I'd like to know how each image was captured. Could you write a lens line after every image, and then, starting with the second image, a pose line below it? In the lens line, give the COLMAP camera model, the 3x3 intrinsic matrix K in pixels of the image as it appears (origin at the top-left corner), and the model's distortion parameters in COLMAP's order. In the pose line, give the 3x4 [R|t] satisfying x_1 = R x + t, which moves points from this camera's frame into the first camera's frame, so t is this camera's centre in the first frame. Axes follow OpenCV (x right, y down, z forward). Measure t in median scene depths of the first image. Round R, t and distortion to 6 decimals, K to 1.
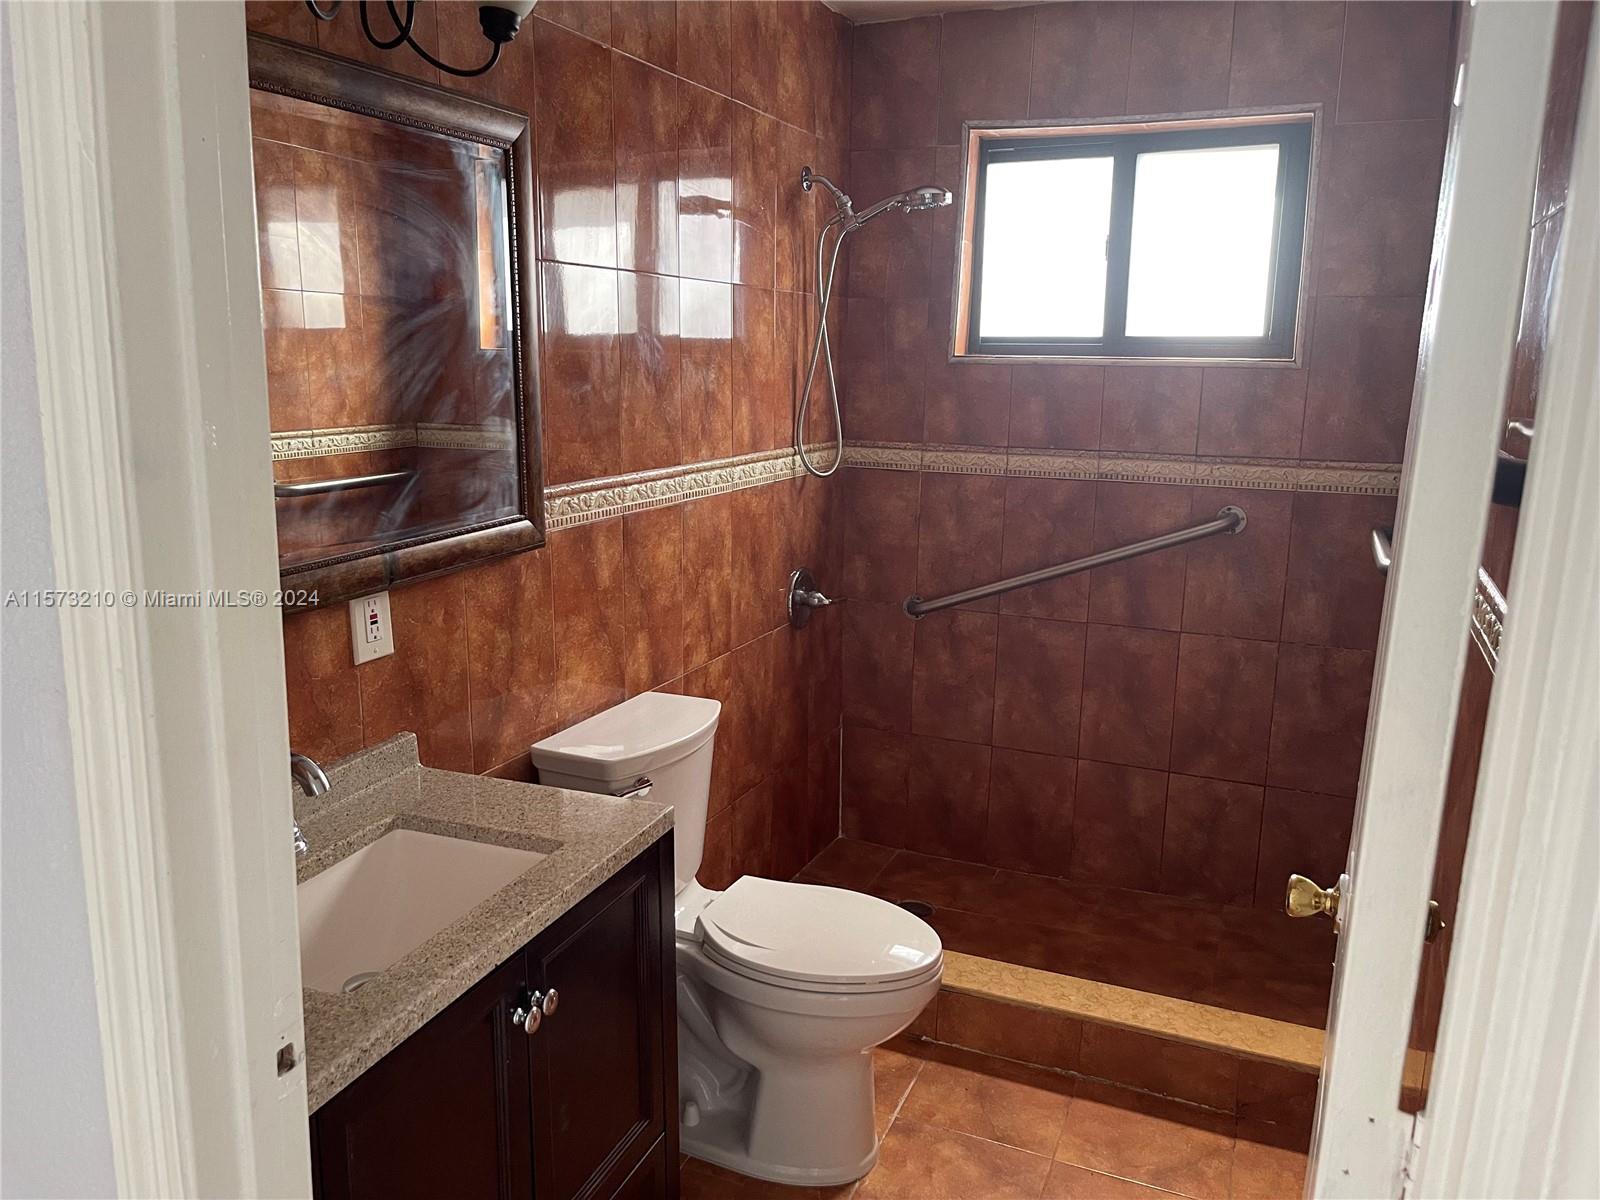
lens RADIAL K [[1207.9, 0, 794.1], [0, 1207.9, 601.8], [0, 0, 1]] dist [0.069755, -0.086861]
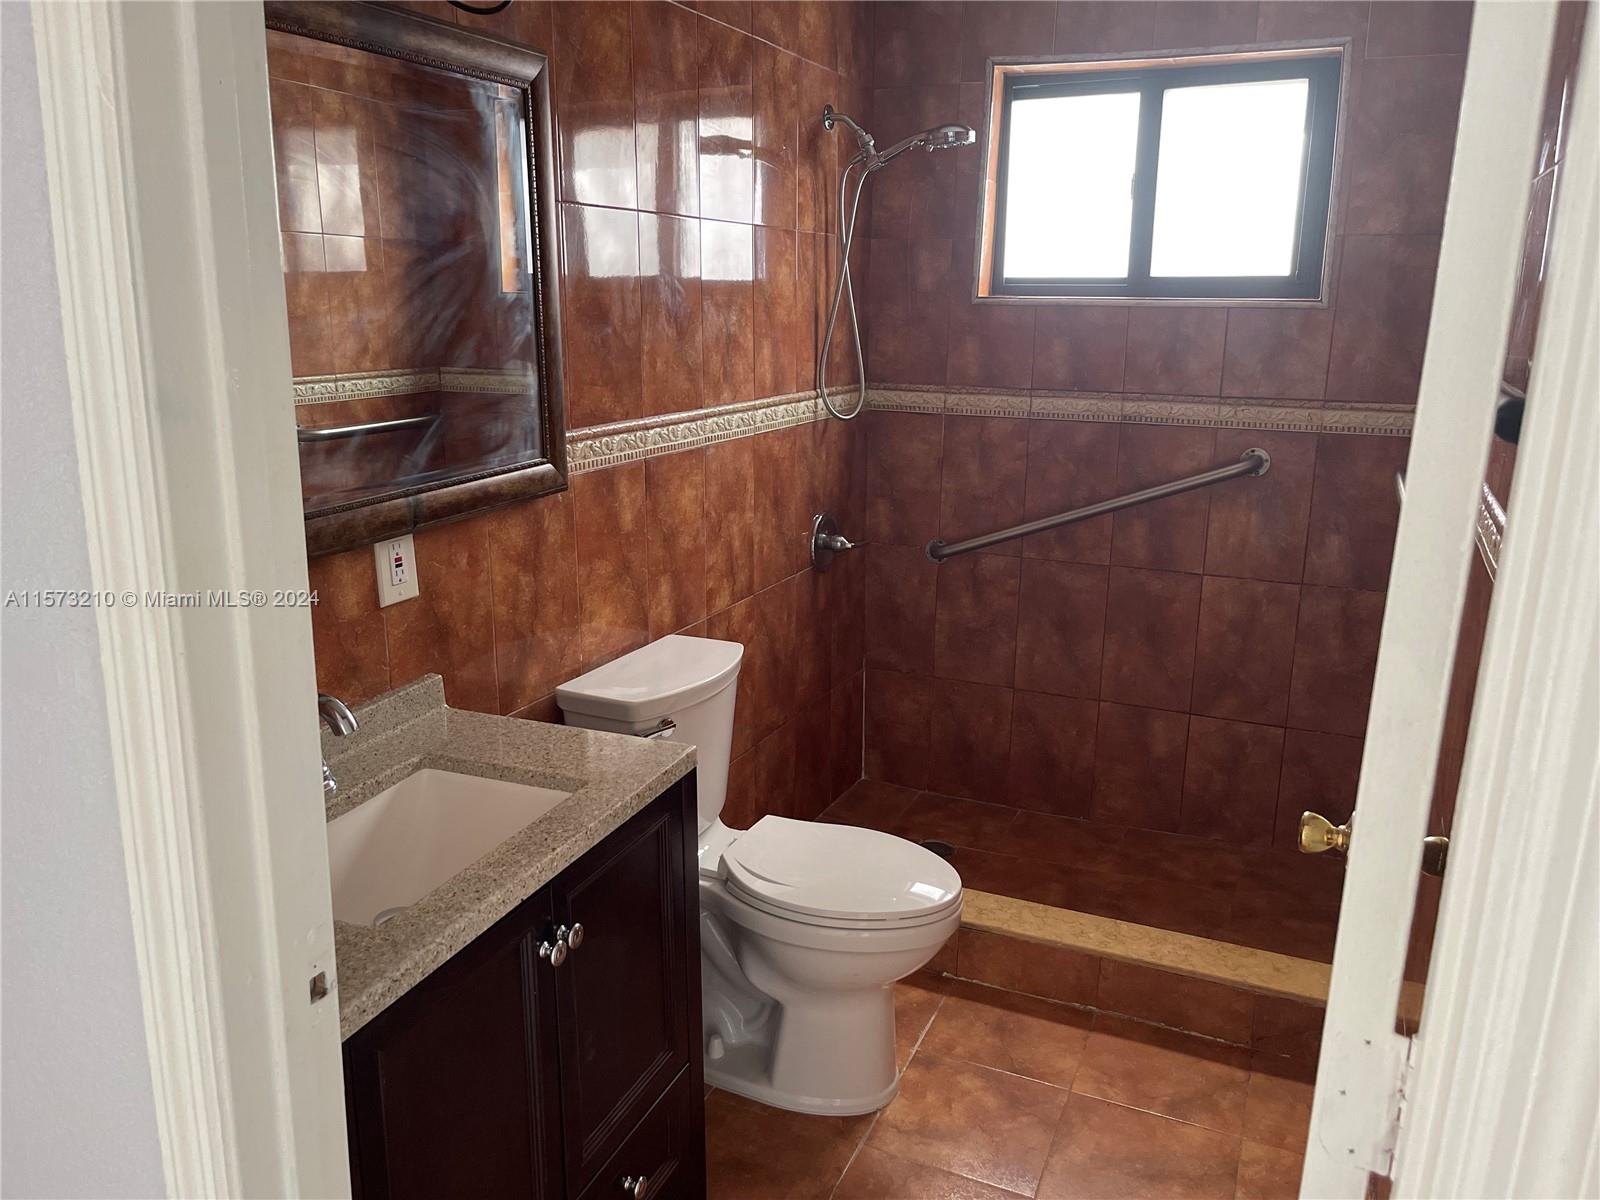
lens RADIAL K [[1208.7, 0, 807.0], [0, 1208.7, 589.8], [0, 0, 1]] dist [0.066672, -0.081523]
pose [[0.999947, -0.001449, -0.010239, 0.002837], [0.001813, 0.999364, 0.035608, 0.001488], [0.010180, -0.035624, 0.999313, -0.004856]]
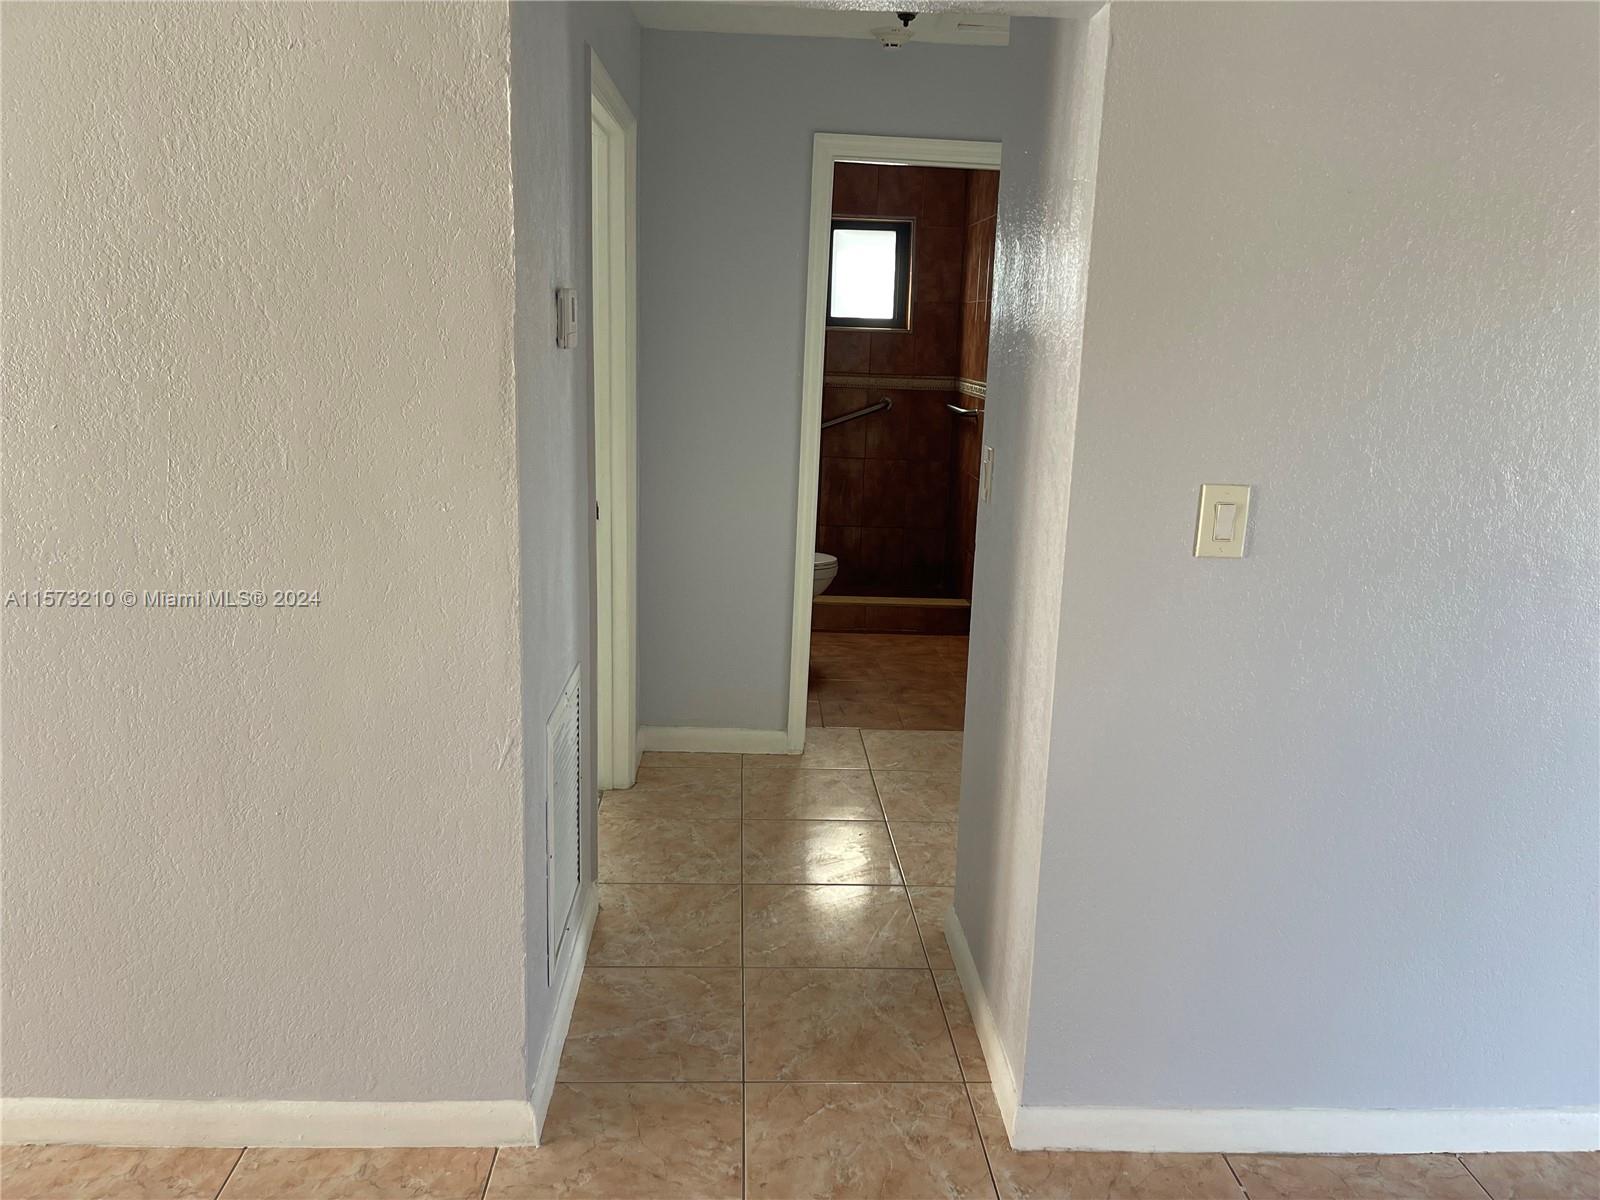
lens RADIAL K [[1208.7, 0, 796.3], [0, 1208.7, 601.2], [0, 0, 1]] dist [0.066672, -0.081523]
pose [[0.904718, -0.078673, 0.418684, -0.843072], [0.068375, 0.996875, 0.039569, 0.220565], [-0.420489, -0.007171, 0.907269, -1.053402]]
